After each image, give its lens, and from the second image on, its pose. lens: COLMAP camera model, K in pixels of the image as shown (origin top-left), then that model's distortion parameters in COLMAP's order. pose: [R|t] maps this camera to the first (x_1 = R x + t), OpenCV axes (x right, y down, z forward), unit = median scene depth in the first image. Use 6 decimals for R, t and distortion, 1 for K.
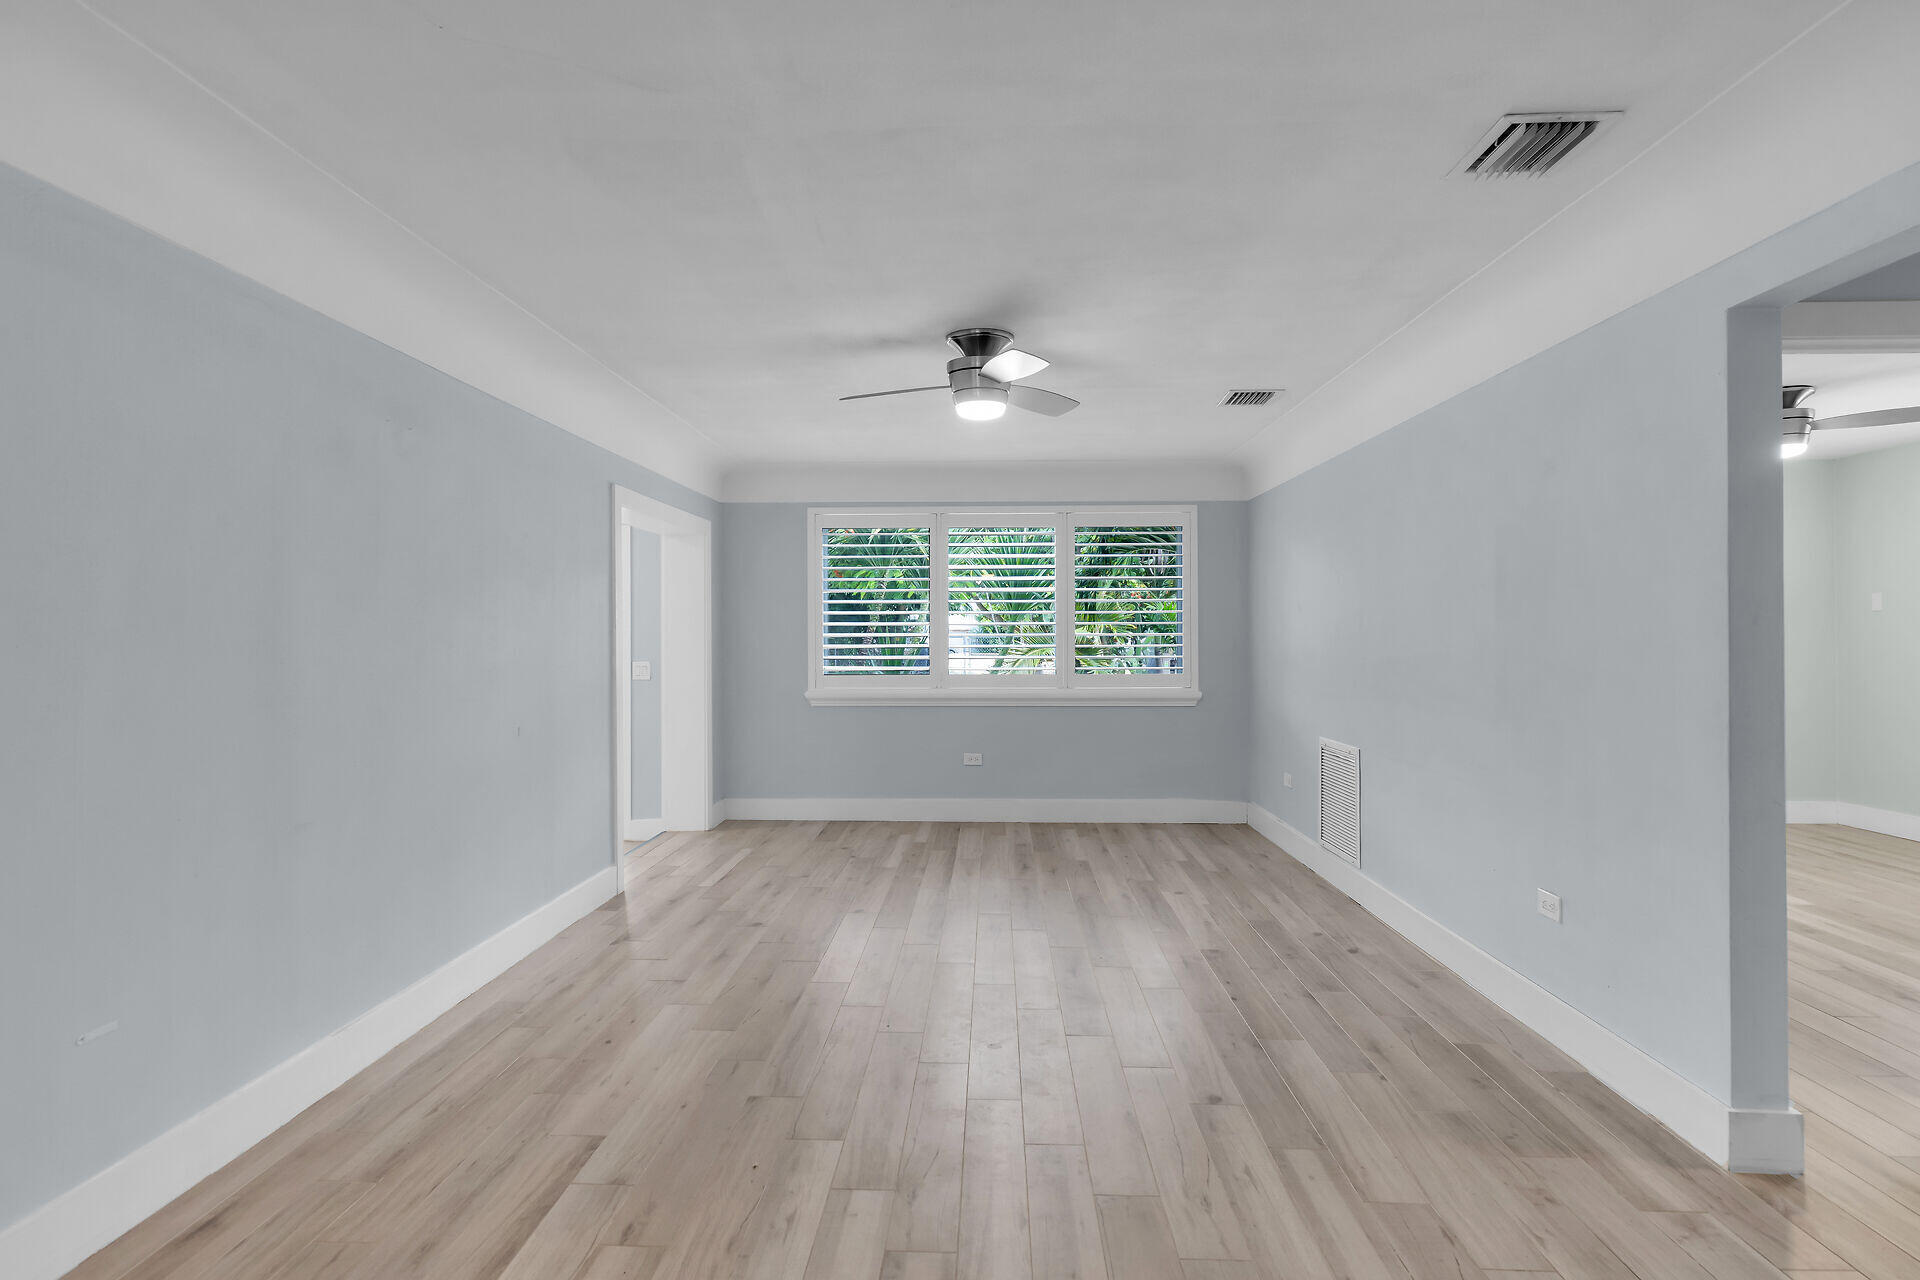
lens RADIAL K [[1000.8, 0, 972.4], [0, 1000.8, 641.1], [0, 0, 1]] dist [-0.001824, -0.000847]
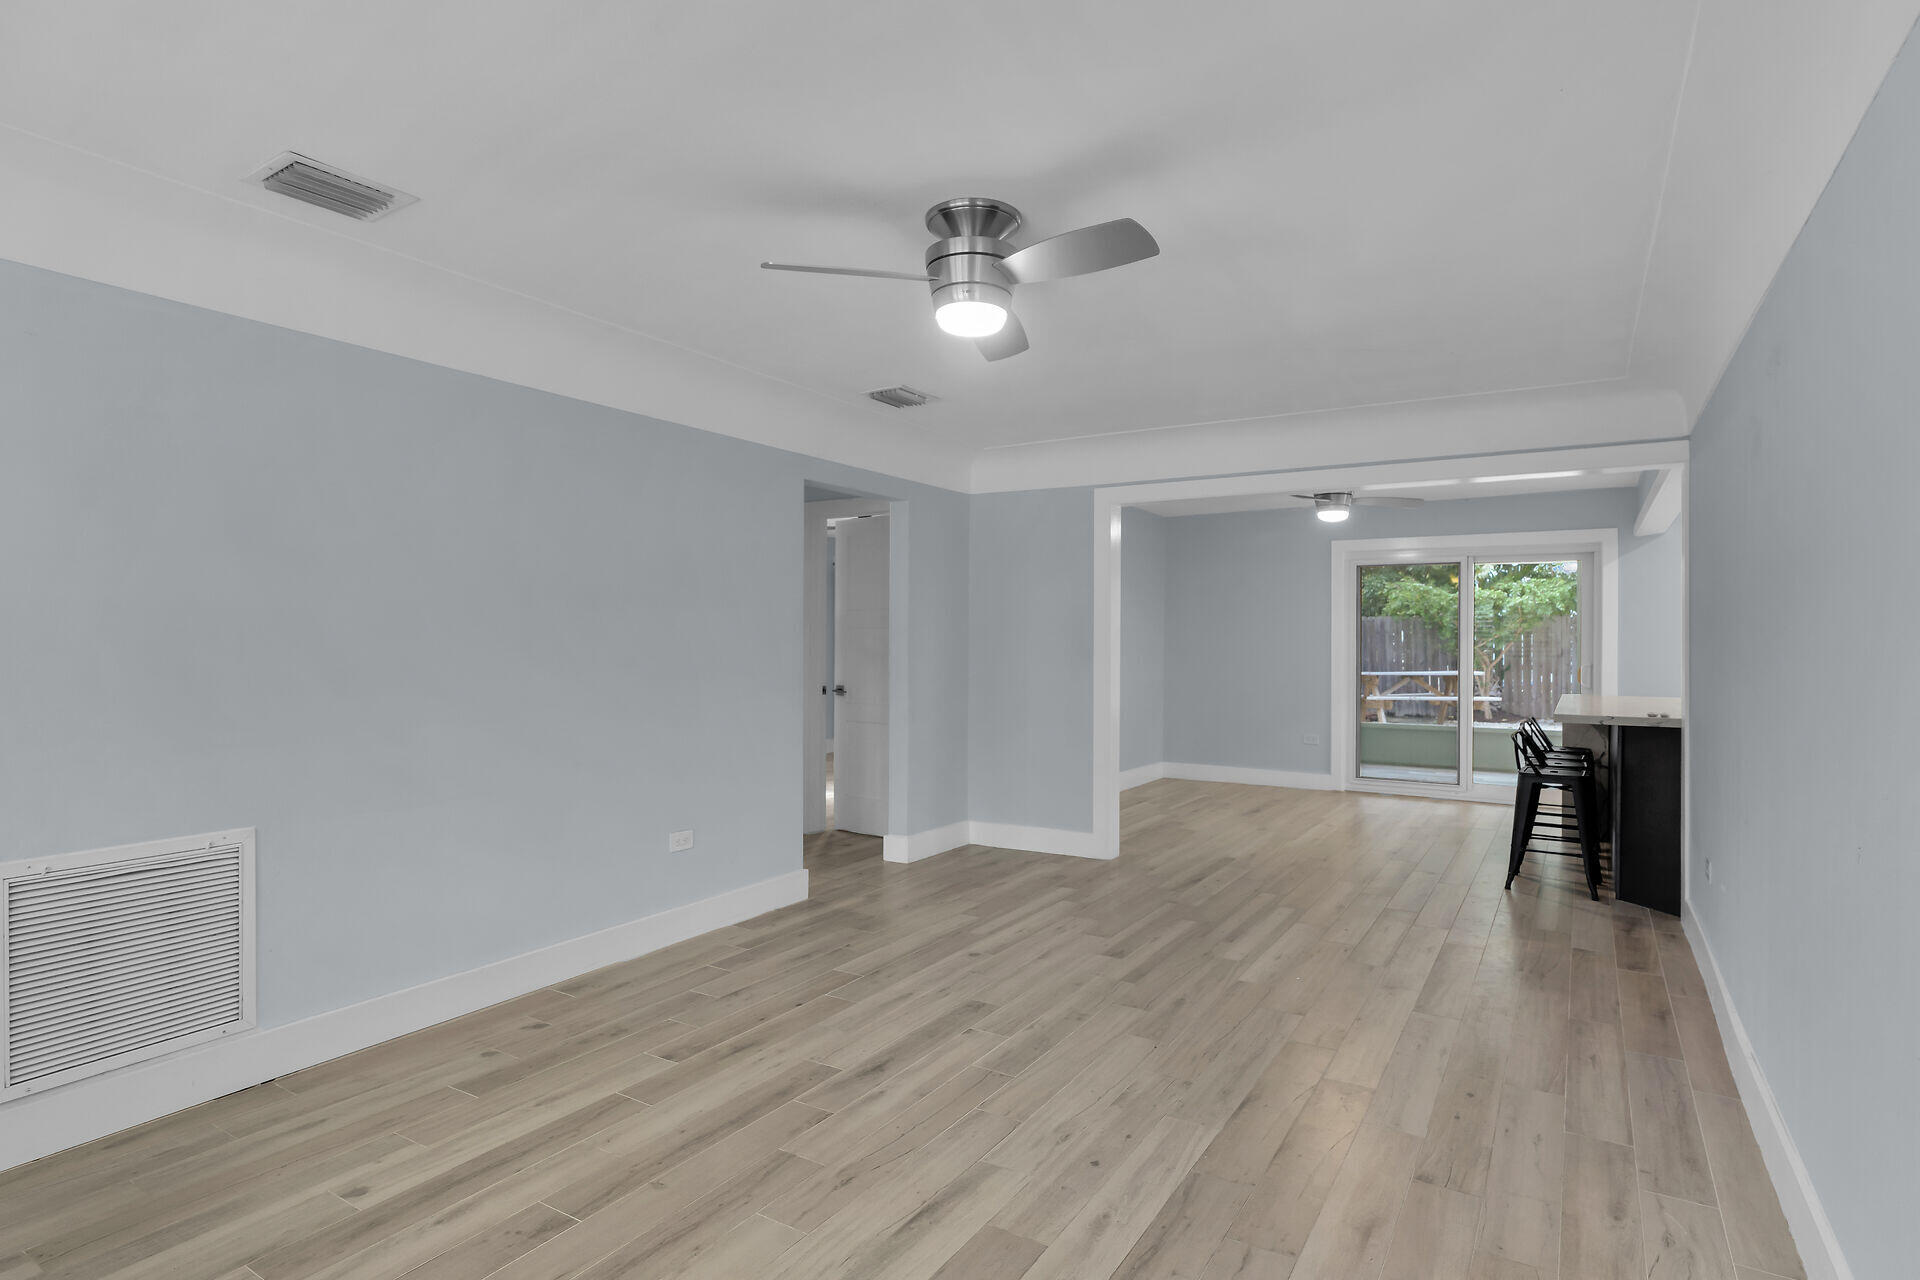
lens RADIAL K [[1000.8, 0, 943.2], [0, 1000.8, 628.5], [0, 0, 1]] dist [-0.001824, -0.000847]
pose [[-0.851928, 0.006061, 0.523623, -0.352912], [0.003142, 0.999974, -0.006464, -0.008175], [-0.523649, -0.003861, -0.851925, 1.634710]]
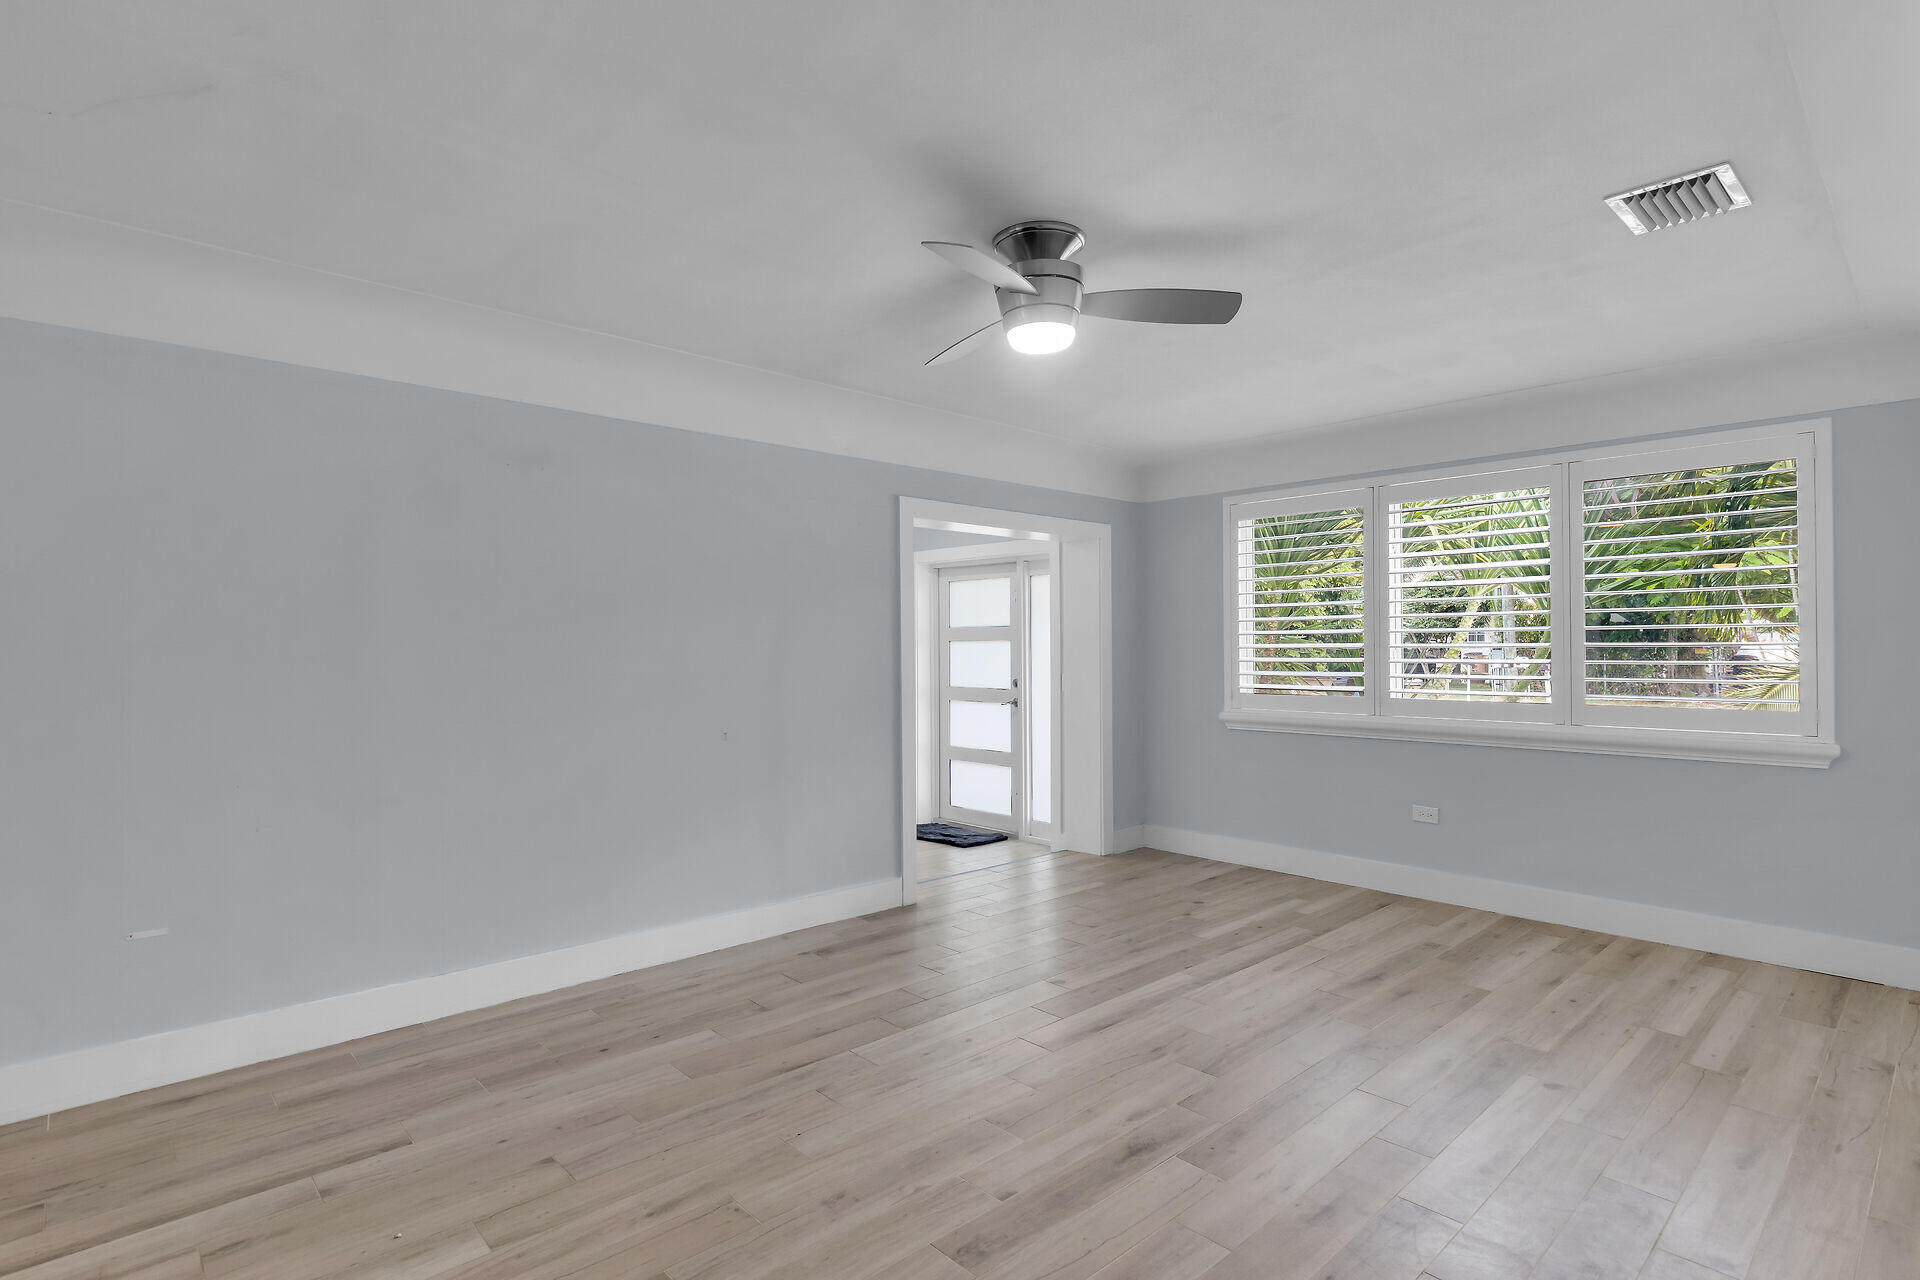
lens RADIAL K [[958.8, 0, 964.7], [0, 958.8, 659.0], [0, 0, 1]] dist [-0.001521, 0.001216]
pose [[0.706477, 0.008143, -0.707689, 0.467667], [-0.003249, 0.999961, 0.008263, -0.002188], [0.707728, -0.003538, 0.706476, 0.469592]]
